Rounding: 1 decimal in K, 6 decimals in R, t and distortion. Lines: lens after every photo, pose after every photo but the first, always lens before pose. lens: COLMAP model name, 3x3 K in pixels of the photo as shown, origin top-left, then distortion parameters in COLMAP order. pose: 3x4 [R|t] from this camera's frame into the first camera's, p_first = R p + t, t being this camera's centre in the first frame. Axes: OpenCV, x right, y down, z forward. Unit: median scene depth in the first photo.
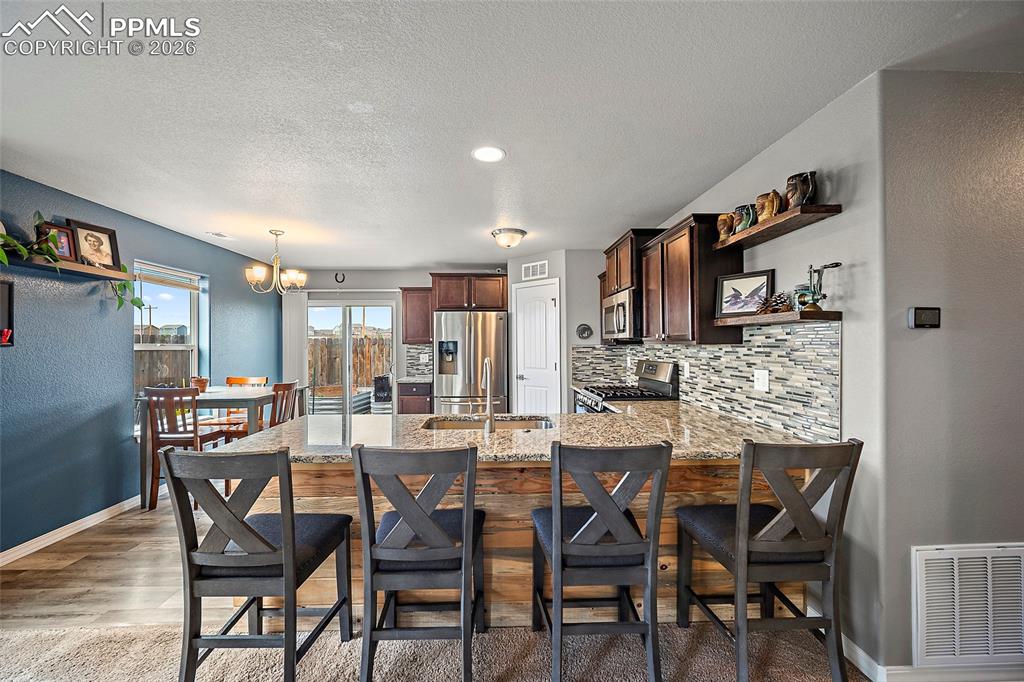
lens RADIAL K [[401.3, 0, 508.1], [0, 401.3, 344.5], [0, 0, 1]] dist [-0.001432, 0.000144]
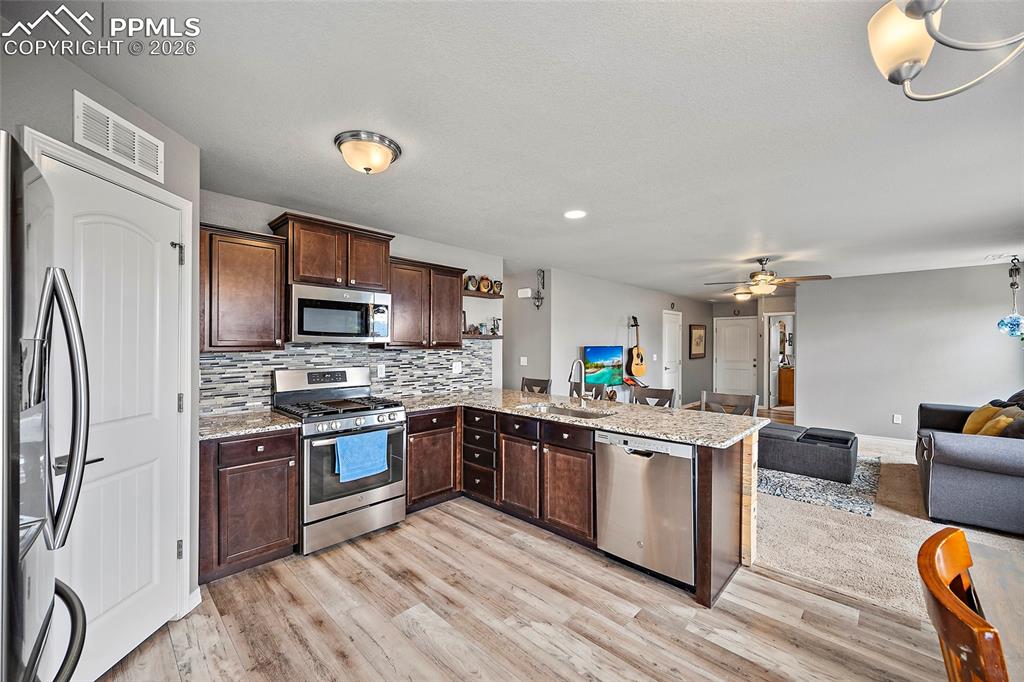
lens RADIAL K [[403.1, 0, 510.1], [0, 403.1, 345.4], [0, 0, 1]] dist [-0.000483, 0.000144]
pose [[-0.695983, -0.000207, 0.718058, -0.644879], [-0.001180, 0.999999, -0.000855, -0.009934], [-0.718057, -0.001443, -0.695983, 1.526963]]
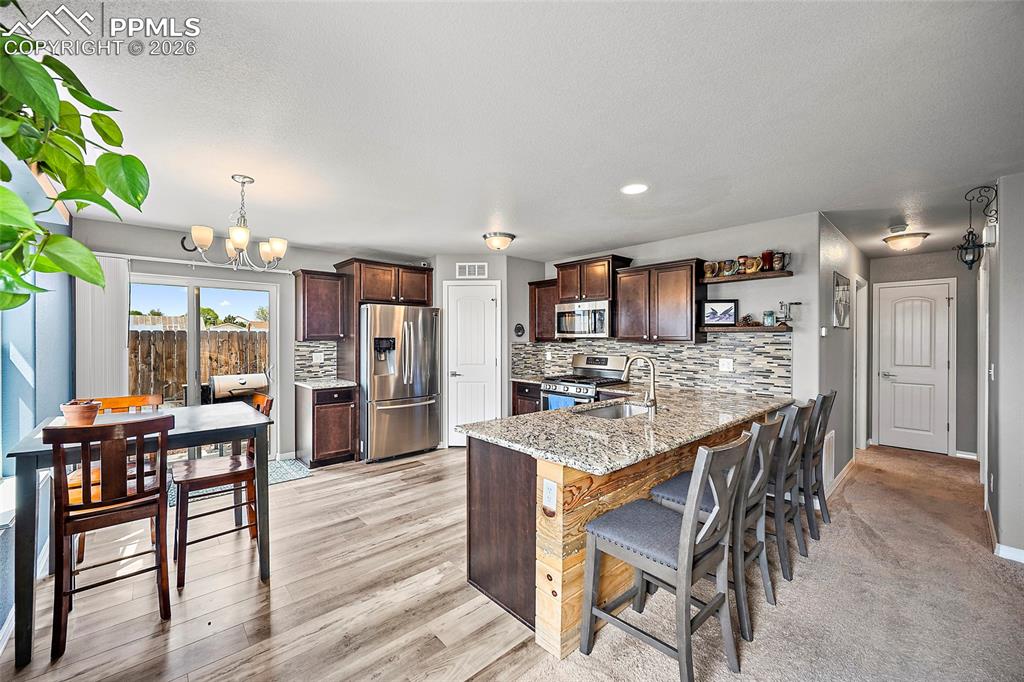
lens RADIAL K [[397.3, 0, 507.1], [0, 397.3, 340.1], [0, 0, 1]] dist [-0.002303, -0.000288]
pose [[0.765053, 0.002383, 0.643963, -0.801823], [-0.004421, 0.999989, 0.001552, -0.009130], [-0.643952, -0.004035, 0.765055, 0.232136]]
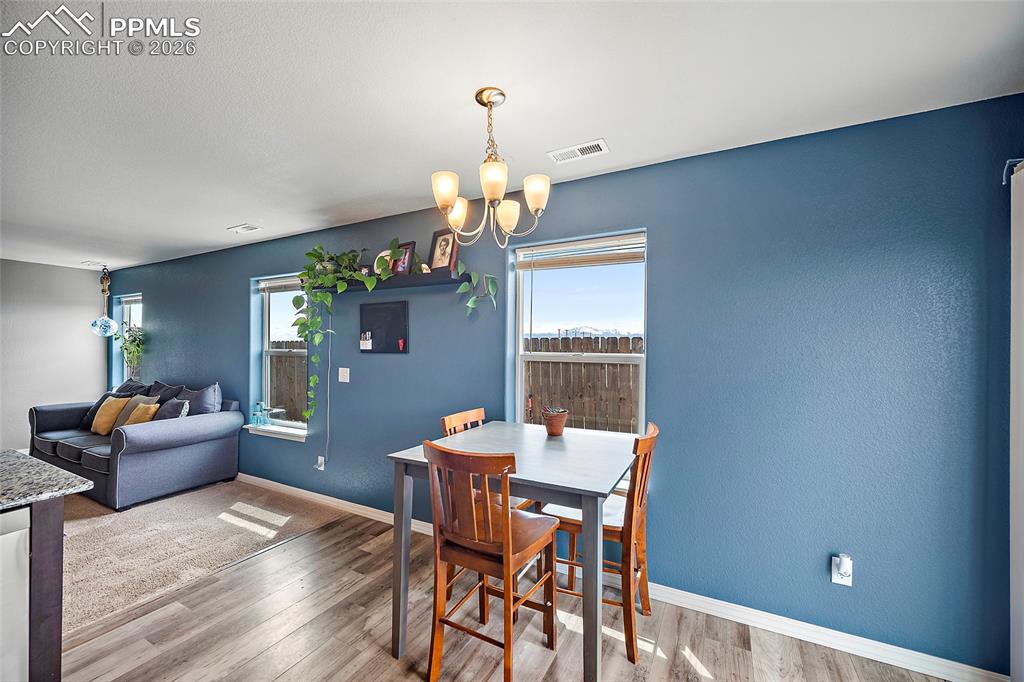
lens RADIAL K [[403.1, 0, 510.1], [0, 403.1, 345.4], [0, 0, 1]] dist [-0.000483, 0.000144]
pose [[-0.496627, -0.004075, -0.867955, -0.251448], [-0.005357, 0.999984, -0.001630, -0.014900], [0.867948, 0.003841, -0.496641, 1.488648]]
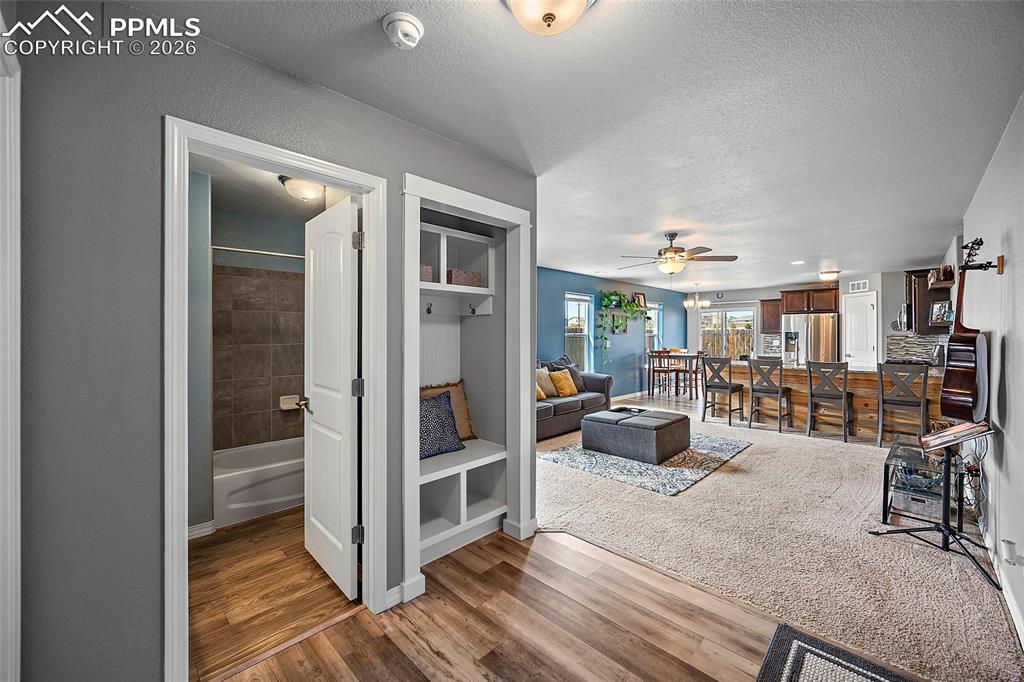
lens RADIAL K [[402.3, 0, 507.0], [0, 402.3, 335.0], [0, 0, 1]] dist [-0.002476, -0.000080]
pose [[0.682798, 0.004911, -0.730591, 0.413014], [-0.003363, 0.999988, 0.003579, 0.002551], [0.730600, 0.000014, 0.682806, -1.582358]]
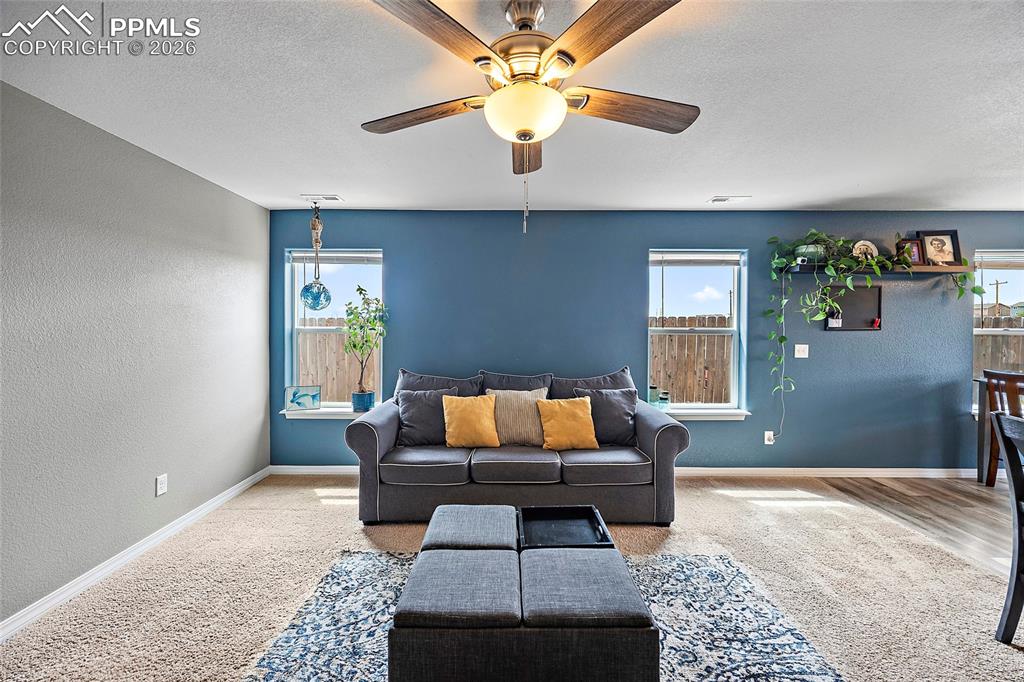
lens RADIAL K [[405.5, 0, 508.6], [0, 405.5, 329.9], [0, 0, 1]] dist [-0.001374, 0.000037]
pose [[-0.036188, 0.011838, -0.999275, 0.219965], [-0.003971, 0.999920, 0.011990, -0.006590], [0.999337, 0.004402, -0.036138, -0.230970]]
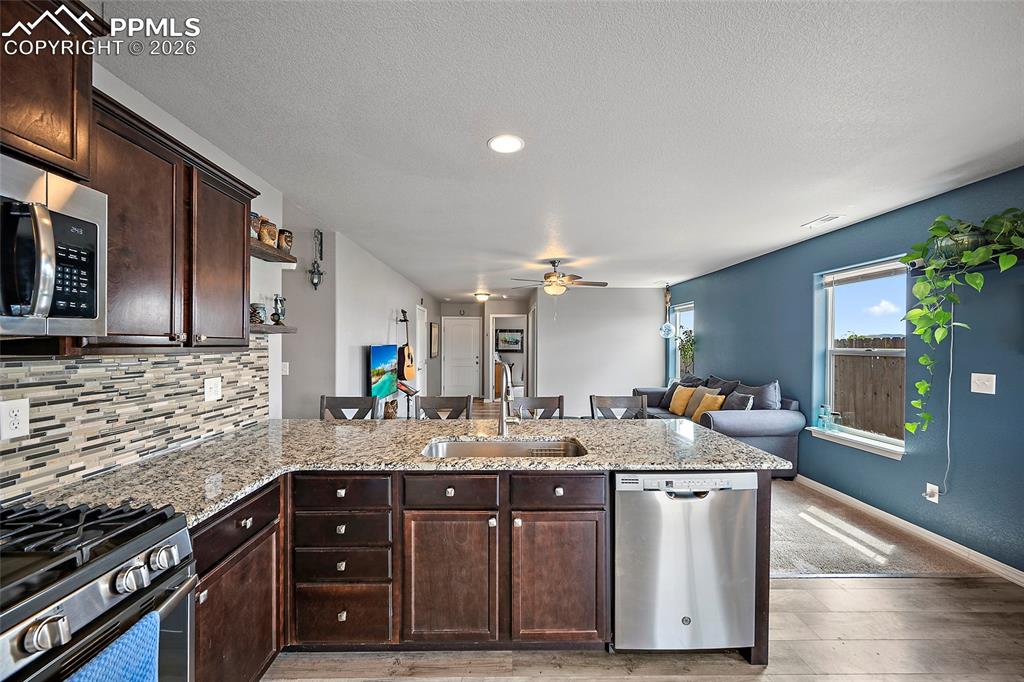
lens RADIAL K [[405.9, 0, 508.6], [0, 405.9, 345.7], [0, 0, 1]] dist [-0.001289, 0.000257]
pose [[-0.999882, -0.000800, 0.015318, -0.049984], [-0.000750, 0.999994, 0.003264, -0.011166], [-0.015320, 0.003252, -0.999877, 1.378525]]
